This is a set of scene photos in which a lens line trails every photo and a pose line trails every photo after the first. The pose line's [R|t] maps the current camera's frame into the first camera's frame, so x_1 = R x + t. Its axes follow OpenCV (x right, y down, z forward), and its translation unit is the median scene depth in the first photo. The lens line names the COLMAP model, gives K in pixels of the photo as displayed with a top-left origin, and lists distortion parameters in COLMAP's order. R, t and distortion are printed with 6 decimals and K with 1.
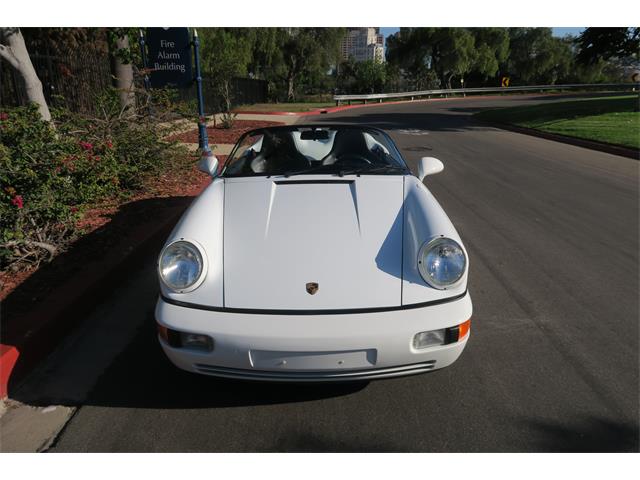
lens RADIAL K [[460.5, 0, 309.2], [0, 460.5, 238.7], [0, 0, 1]] dist [0.004758, 0.004152]
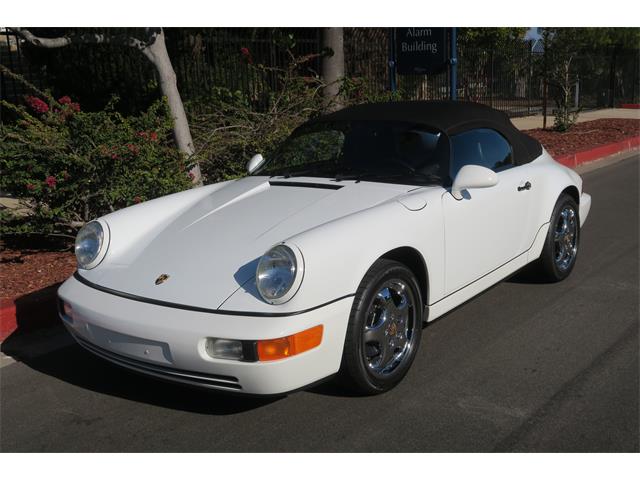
lens RADIAL K [[735.6, 0, 322.3], [0, 735.6, 231.7], [0, 0, 1]] dist [0.001965, -0.000657]
pose [[0.807669, 0.100603, -0.580991, 0.296978], [-0.158202, 0.986182, -0.049161, 0.007768], [0.568017, 0.131620, 0.812424, -0.022162]]
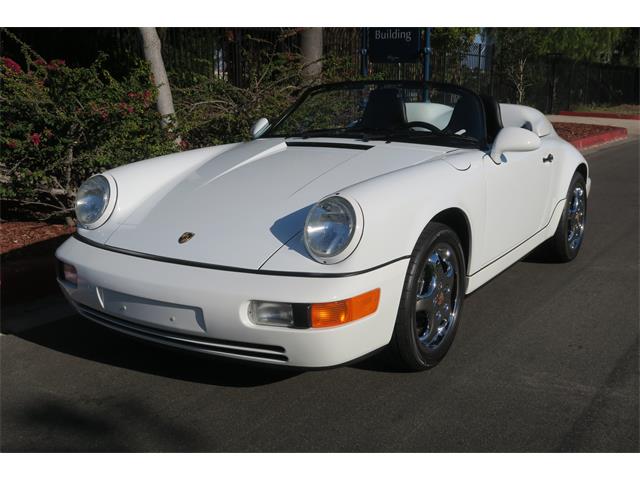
lens RADIAL K [[713.6, 0, 318.7], [0, 713.6, 230.6], [0, 0, 1]] dist [-0.007397, -0.000038]
pose [[0.850891, 0.115538, -0.512480, 0.224943], [-0.172629, 0.982837, -0.065043, 0.034828], [0.496169, 0.143814, 0.856232, -0.002968]]
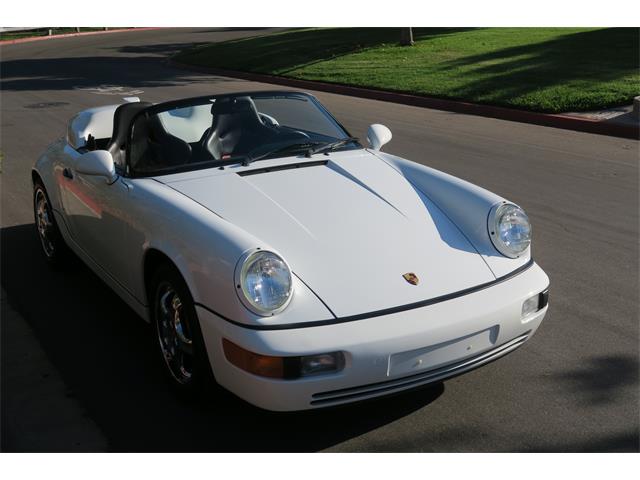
lens RADIAL K [[840.3, 0, 293.9], [0, 840.3, 239.7], [0, 0, 1]] dist [-0.013422, 0.015648]
pose [[0.859878, -0.148271, 0.488494, -0.240626], [0.171563, 0.985169, -0.002972, 0.000217], [-0.480808, 0.086363, 0.872562, -0.073708]]
